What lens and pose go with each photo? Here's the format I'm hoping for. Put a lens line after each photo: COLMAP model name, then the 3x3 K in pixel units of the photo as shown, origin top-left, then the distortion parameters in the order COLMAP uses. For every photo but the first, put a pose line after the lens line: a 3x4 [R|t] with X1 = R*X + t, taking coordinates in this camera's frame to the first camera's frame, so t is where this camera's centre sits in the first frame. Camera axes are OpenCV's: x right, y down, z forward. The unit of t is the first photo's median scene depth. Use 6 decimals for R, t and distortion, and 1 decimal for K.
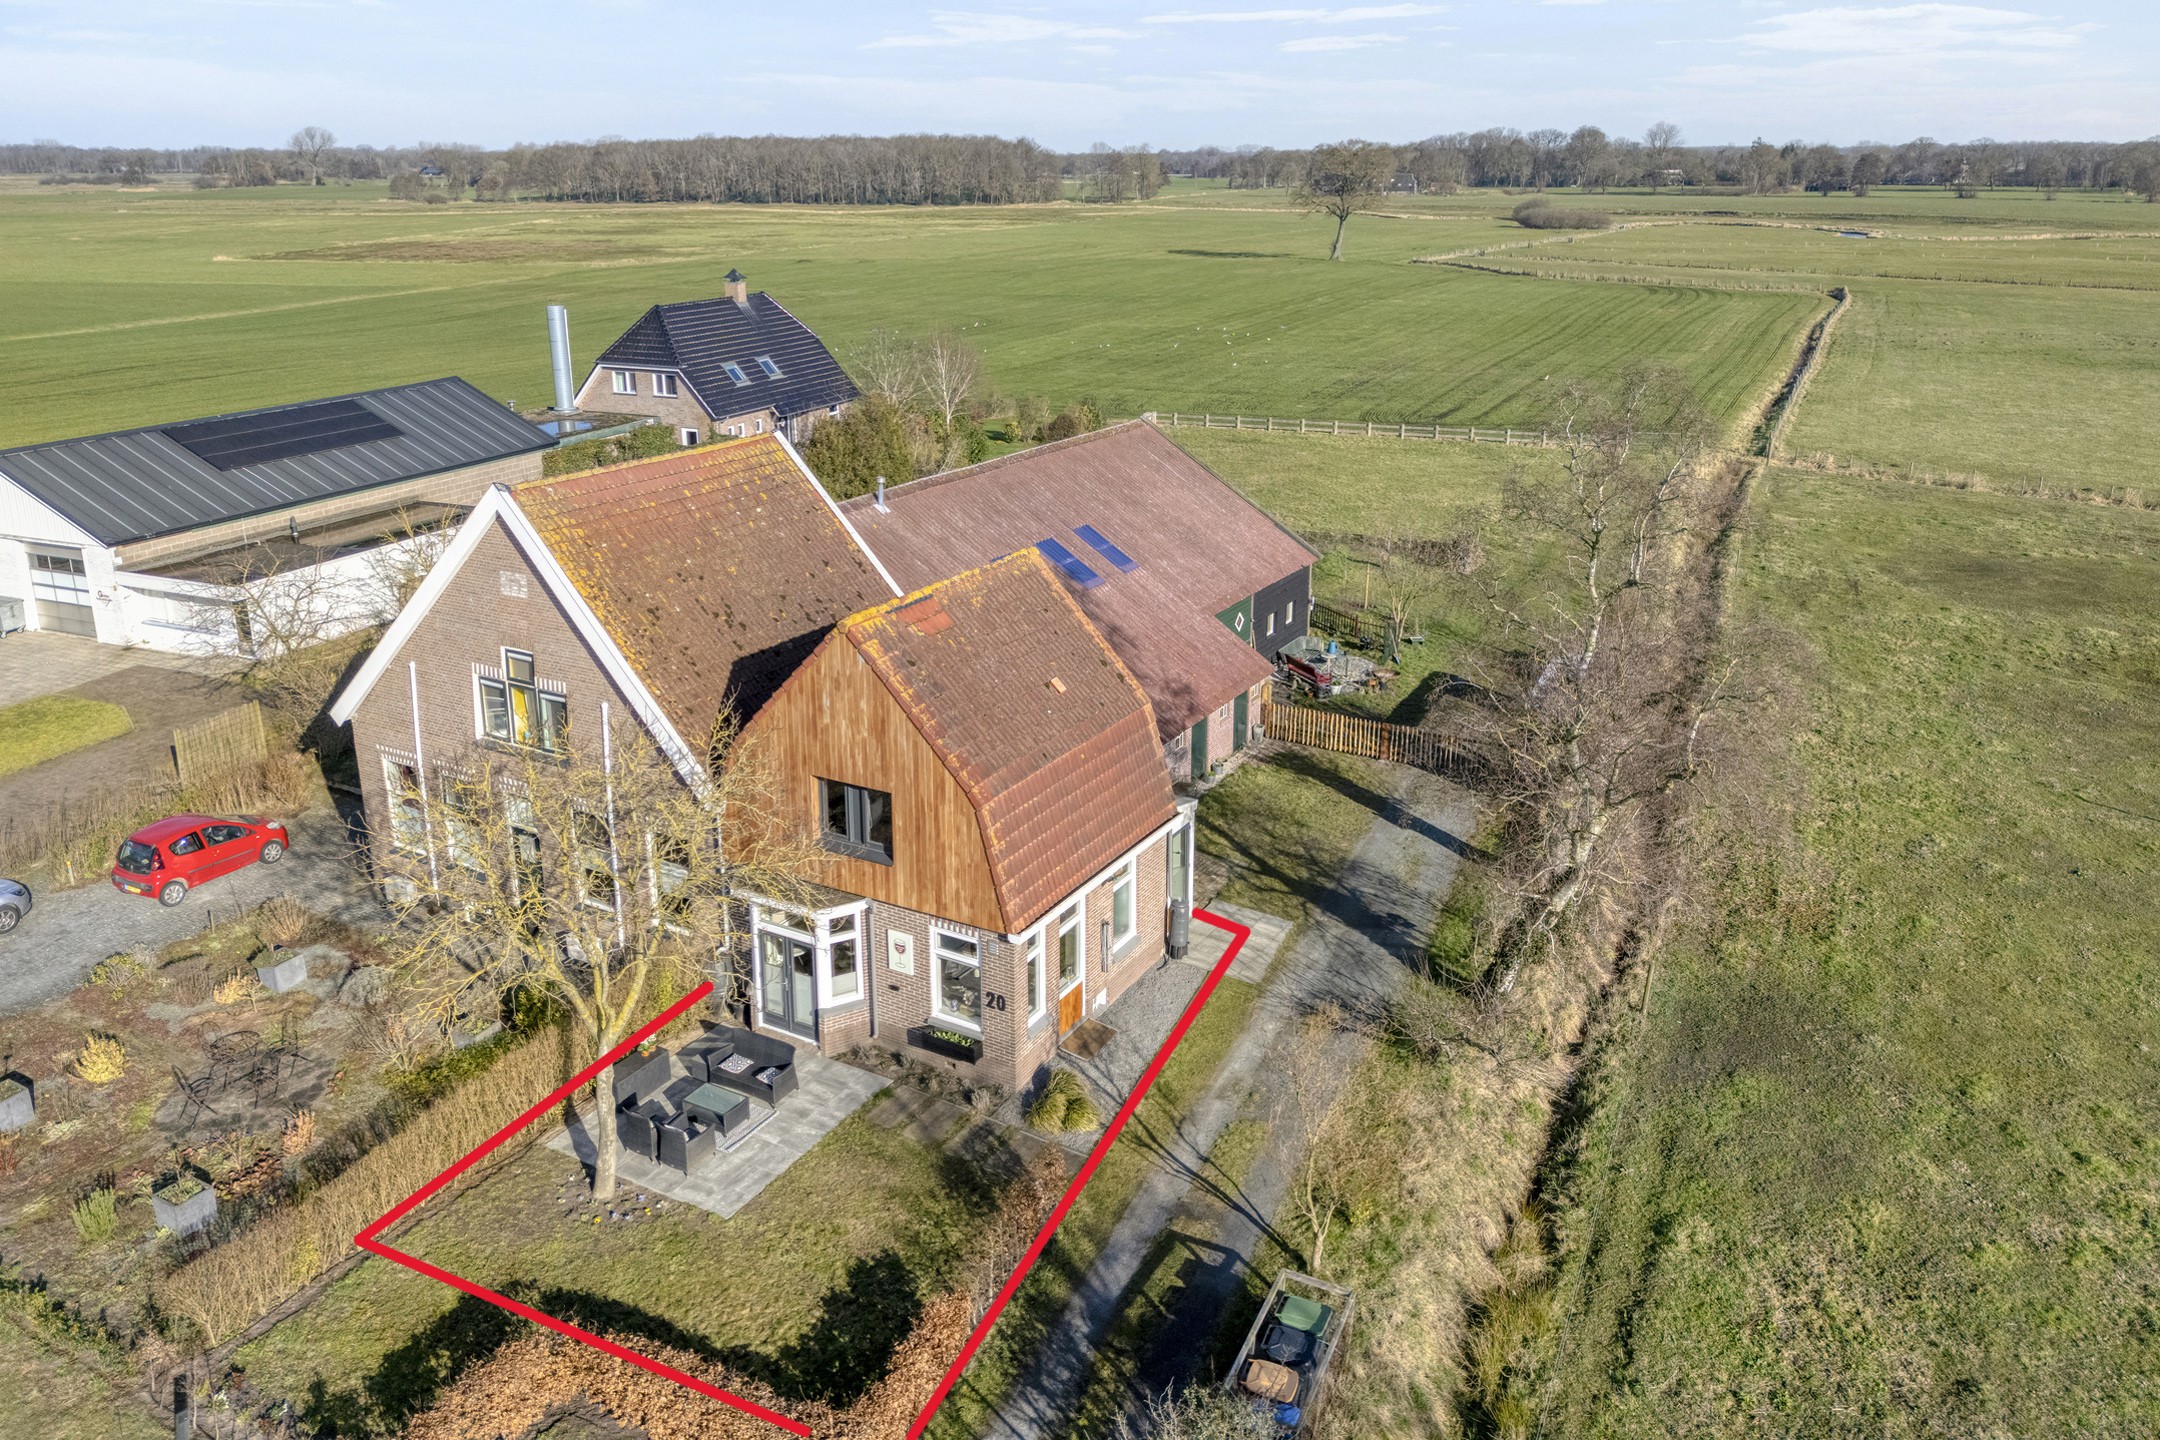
lens RADIAL K [[1583.5, 0, 1082.3], [0, 1583.5, 672.2], [0, 0, 1]] dist [0.050968, -0.001419]
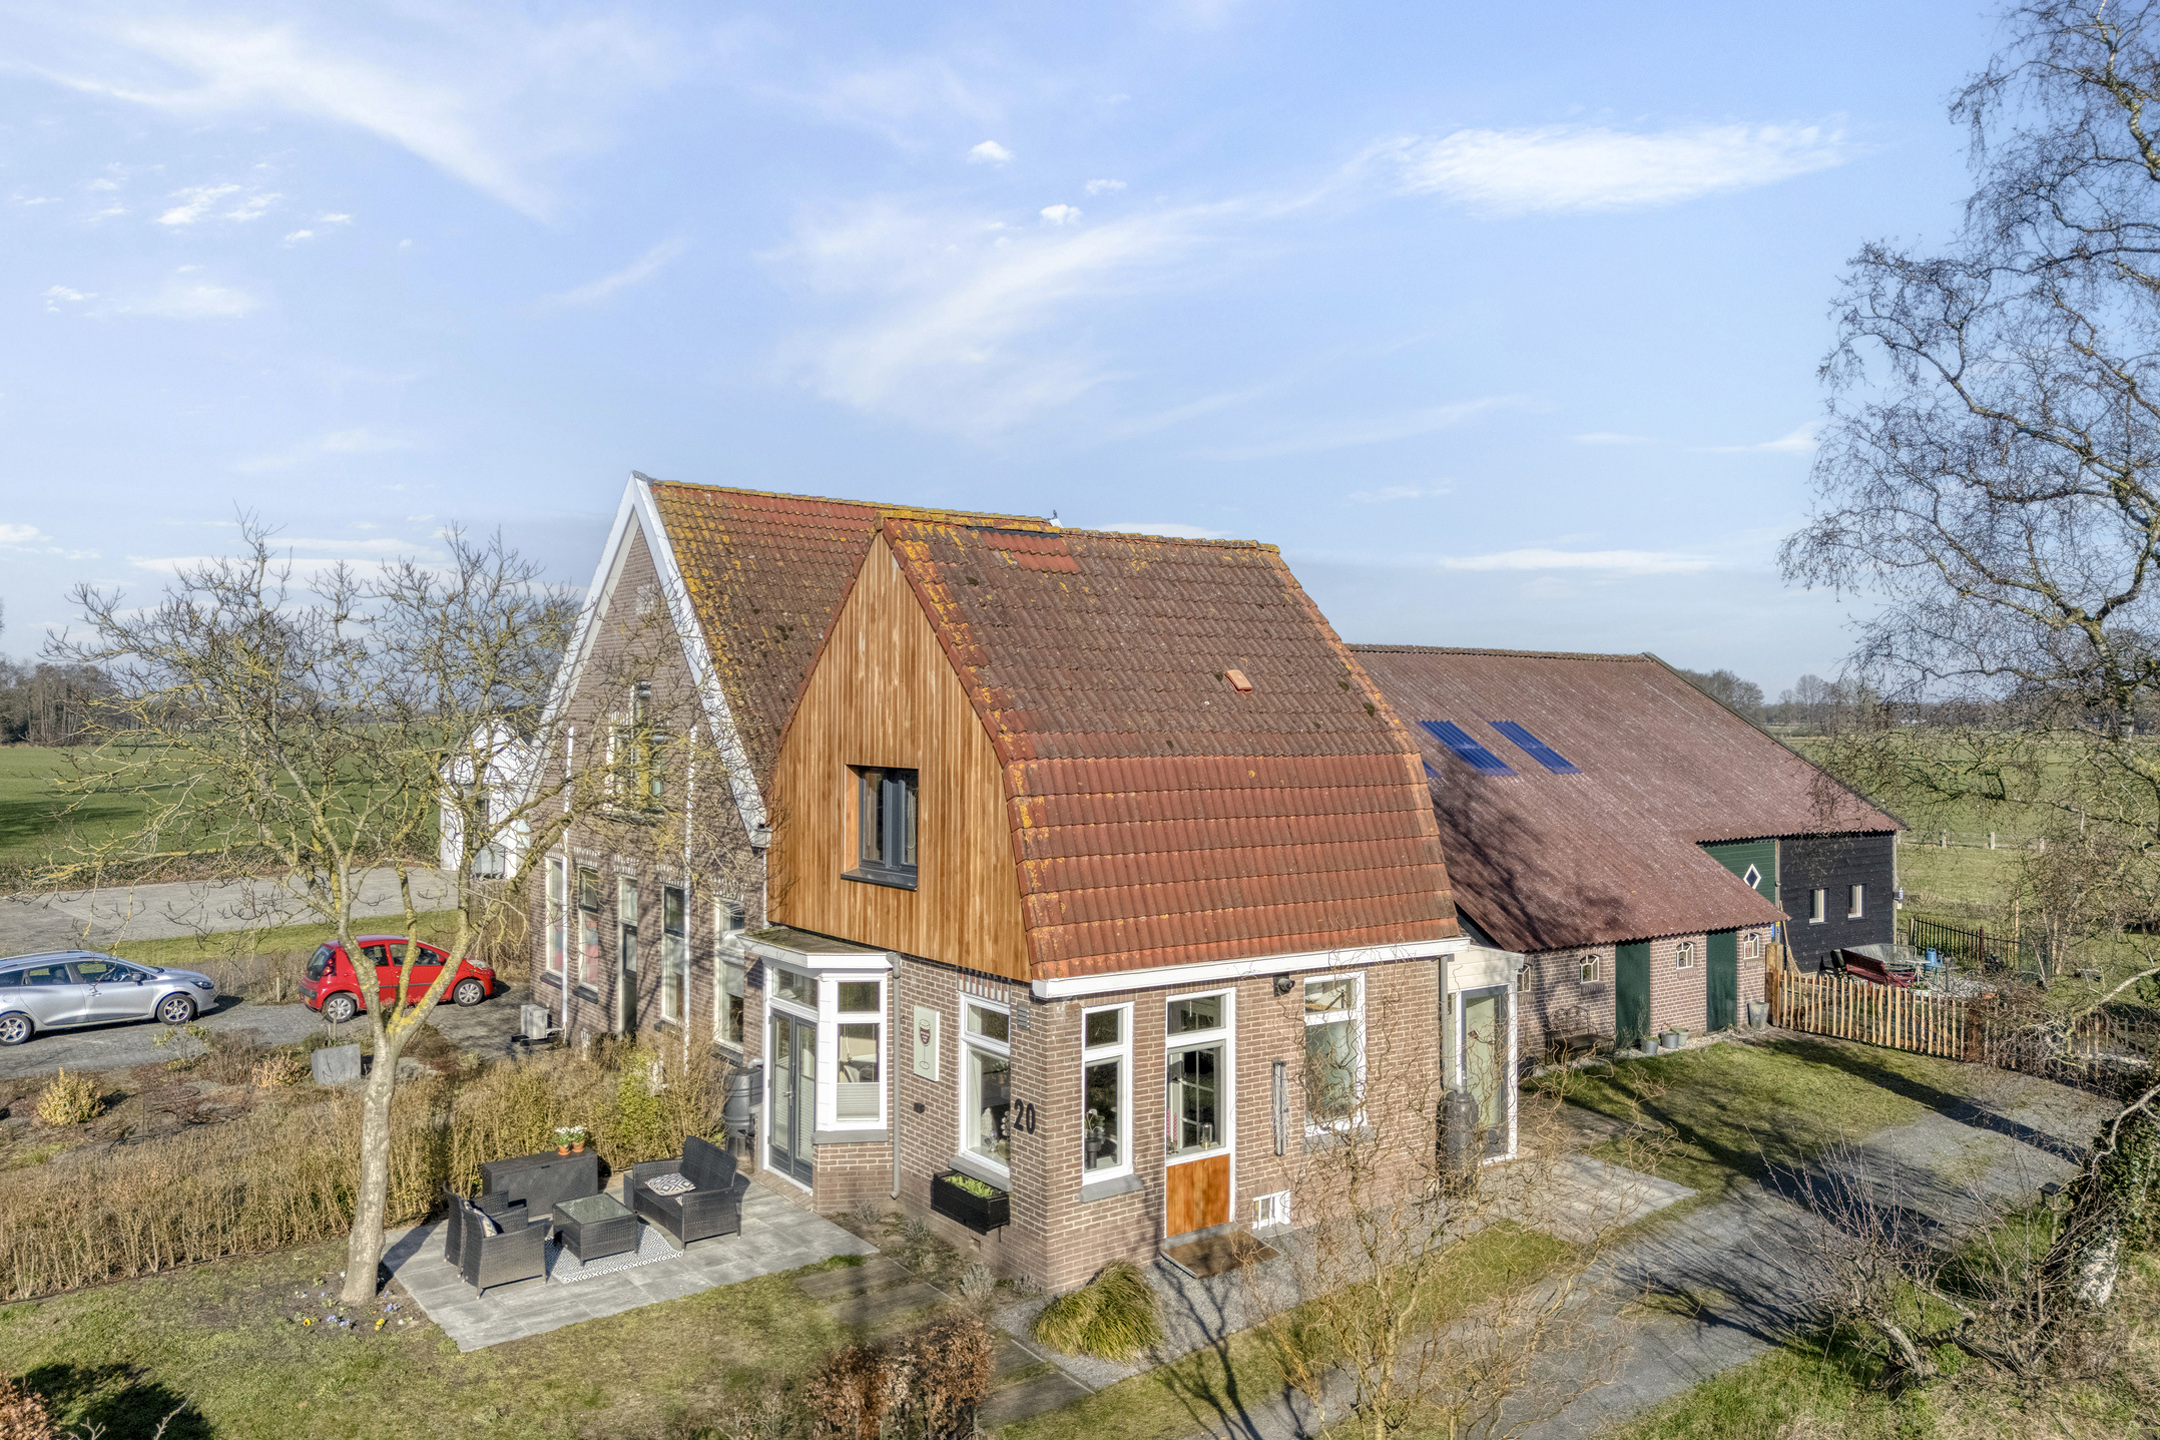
lens RADIAL K [[1598.0, 0, 1080.0], [0, 1598.0, 720.0], [0, 0, 1]] dist [0.045110, -0.003192]
pose [[0.912343, 0.003615, -0.409412, 0.202172], [-0.125461, 0.954325, -0.271153, 0.219042], [0.389731, 0.298750, 0.871125, 0.429597]]
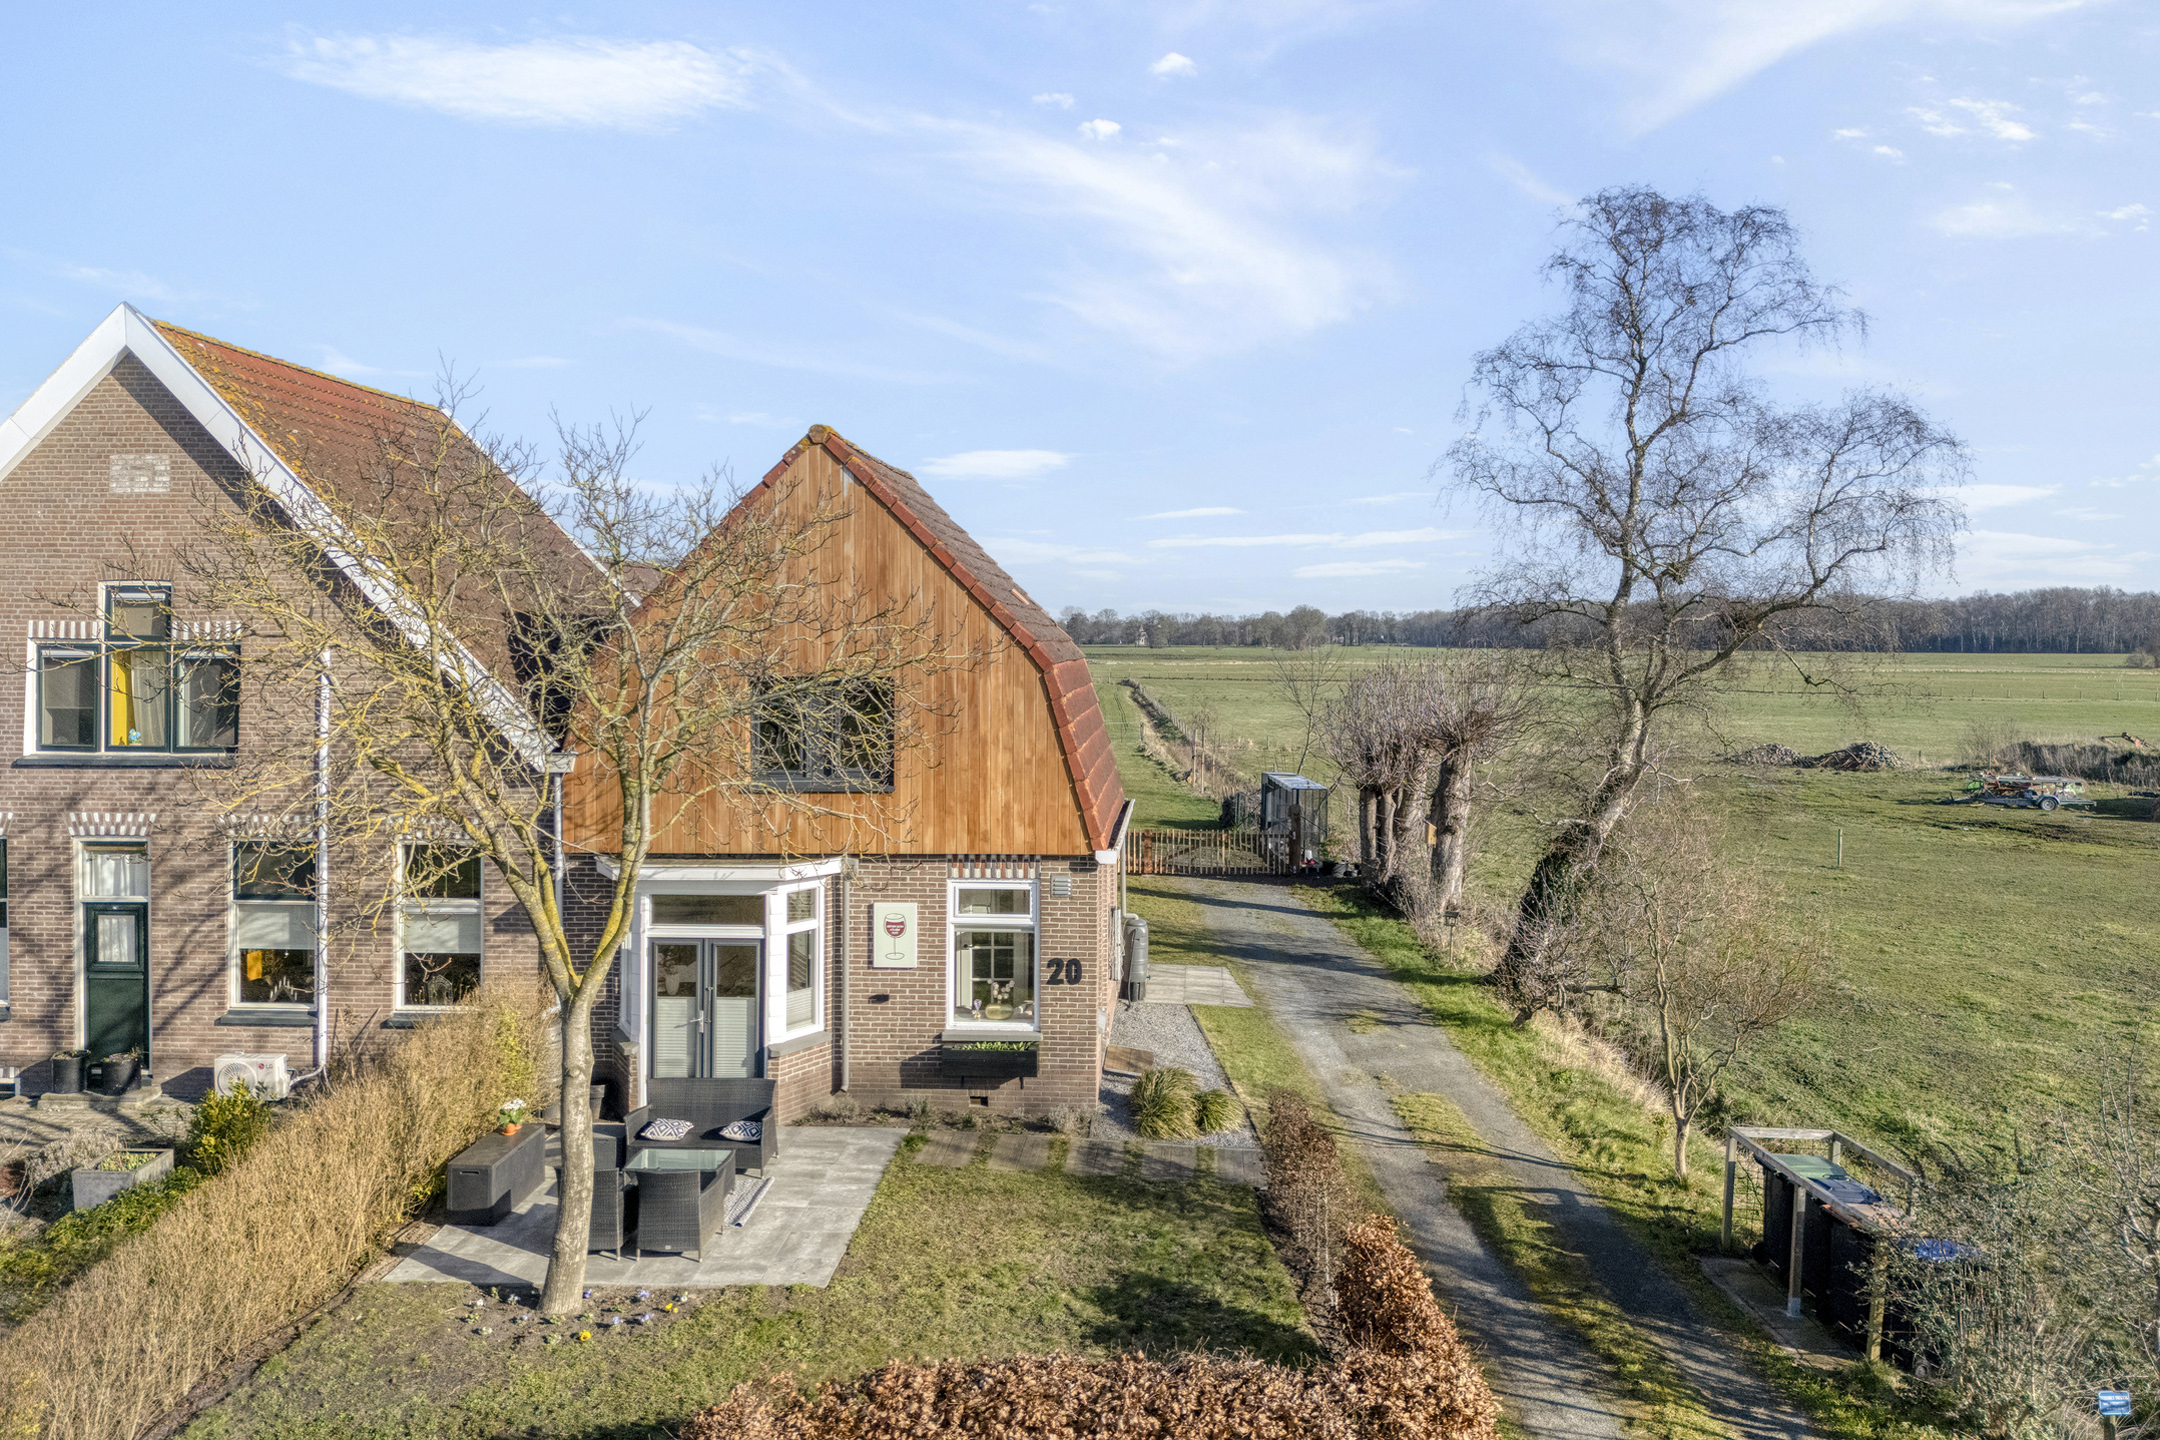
lens RADIAL K [[1598.0, 0, 1080.0], [0, 1598.0, 720.0], [0, 0, 1]] dist [0.045110, -0.003192]
pose [[0.899458, -0.020981, 0.436503, -0.337003], [0.131220, 0.965721, -0.223975, 0.250275], [-0.416841, 0.258734, 0.871378, 0.356056]]
